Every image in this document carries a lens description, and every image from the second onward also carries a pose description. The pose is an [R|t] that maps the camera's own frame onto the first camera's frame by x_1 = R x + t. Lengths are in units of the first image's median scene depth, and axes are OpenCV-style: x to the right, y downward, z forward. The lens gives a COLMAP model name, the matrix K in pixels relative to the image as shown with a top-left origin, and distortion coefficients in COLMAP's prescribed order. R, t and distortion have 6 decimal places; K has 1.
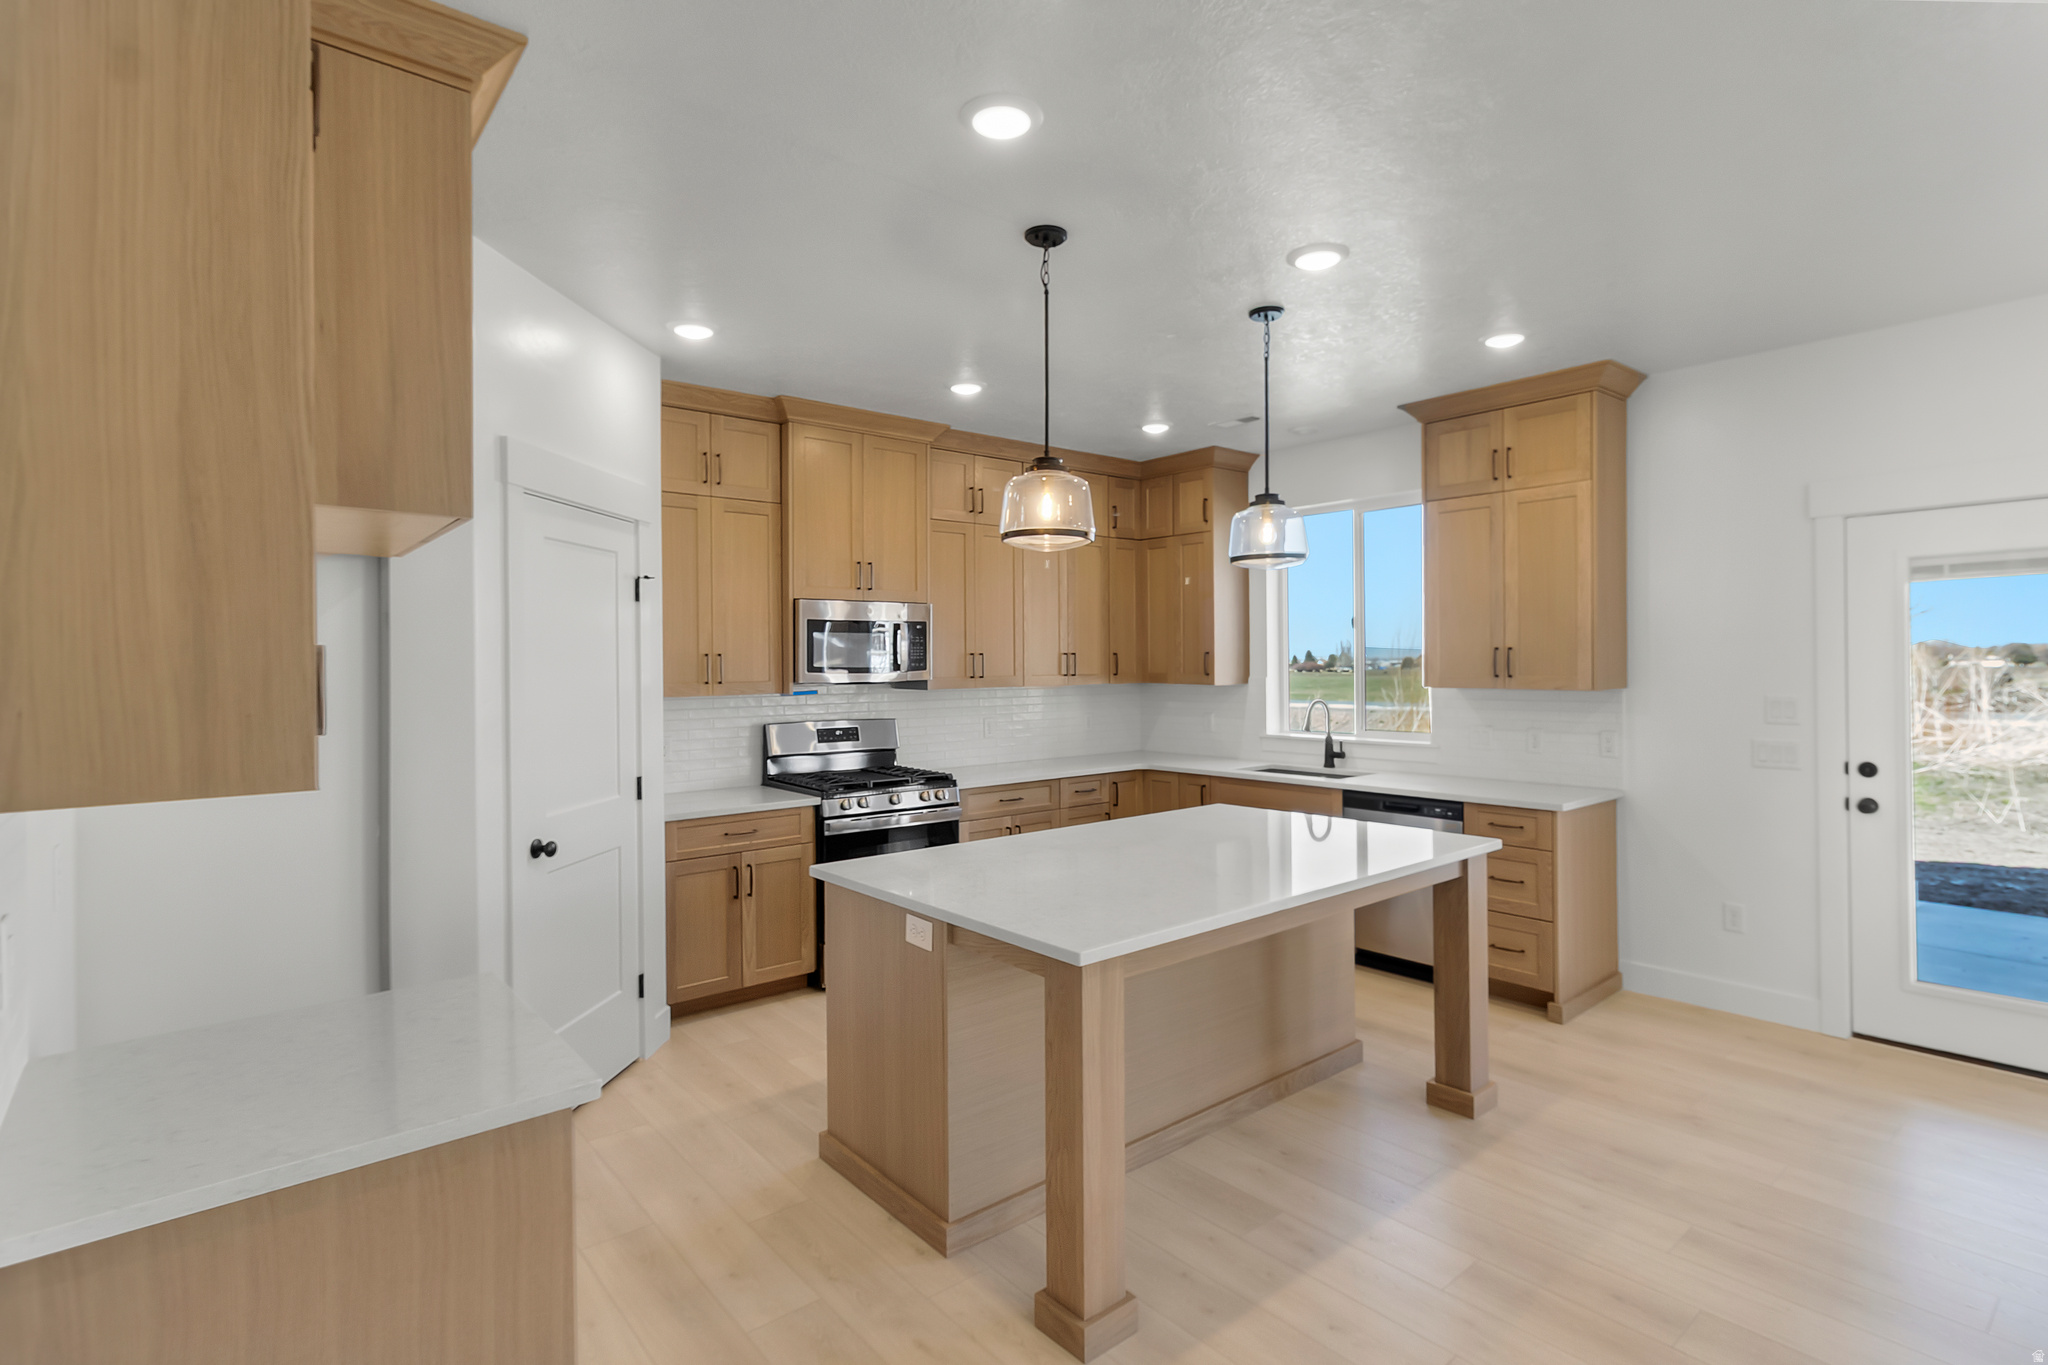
lens RADIAL K [[989.6, 0, 1053.0], [0, 989.6, 659.9], [0, 0, 1]] dist [0.001515, 0.000159]
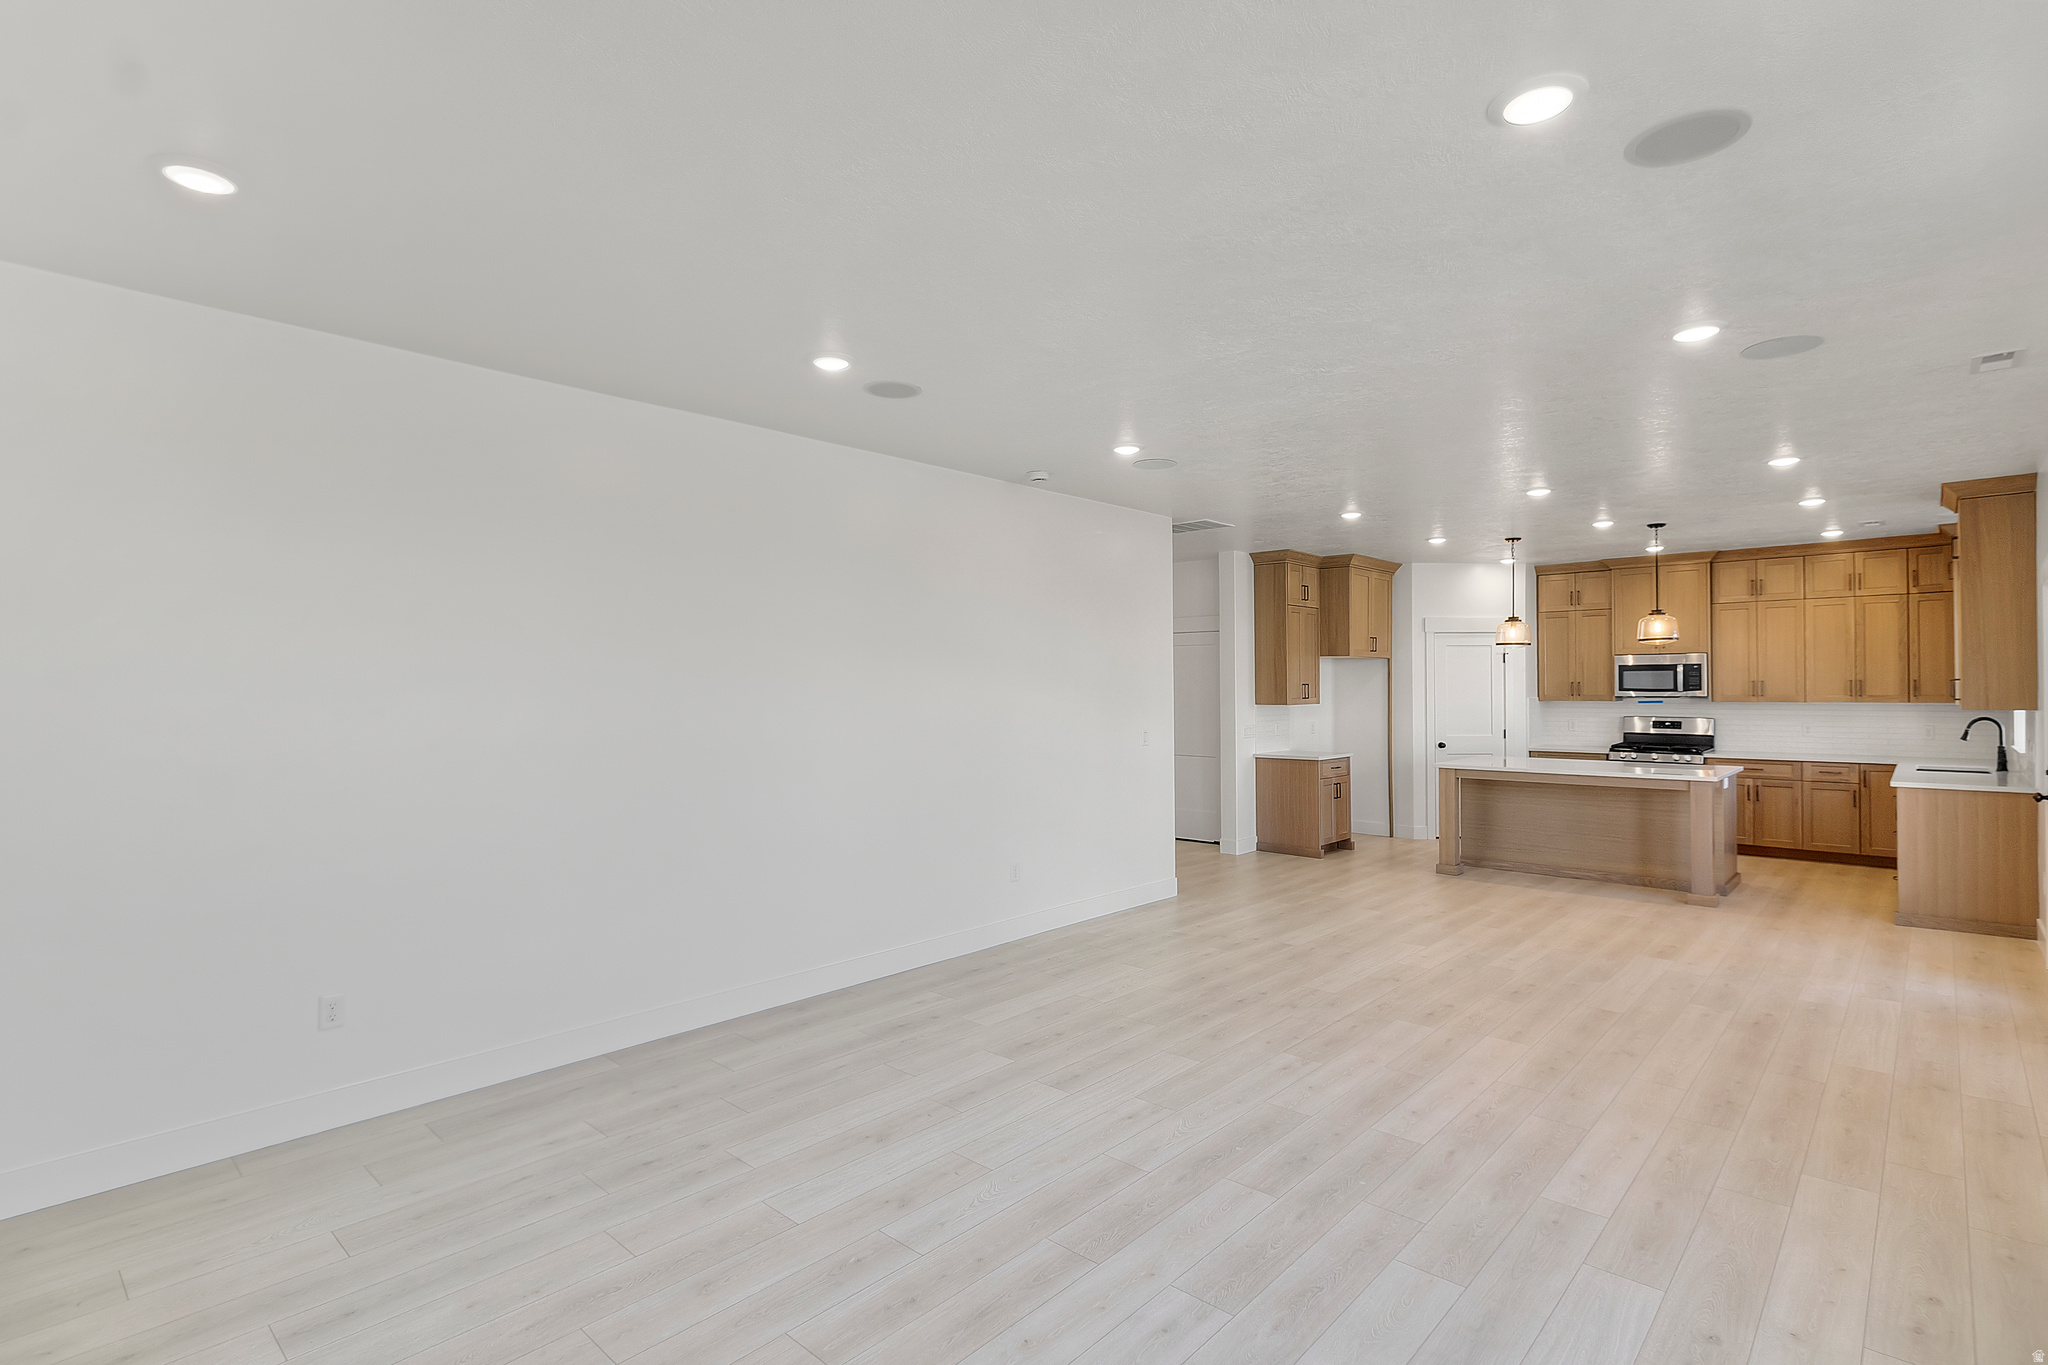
lens RADIAL K [[1010.3, 0, 1019.1], [0, 1010.3, 677.2], [0, 0, 1]] dist [-0.002975, -0.000270]
pose [[0.109757, -0.001753, -0.993957, 1.688391], [0.004613, 0.999989, -0.001254, -0.018757], [0.993948, -0.004448, 0.109763, -0.462204]]
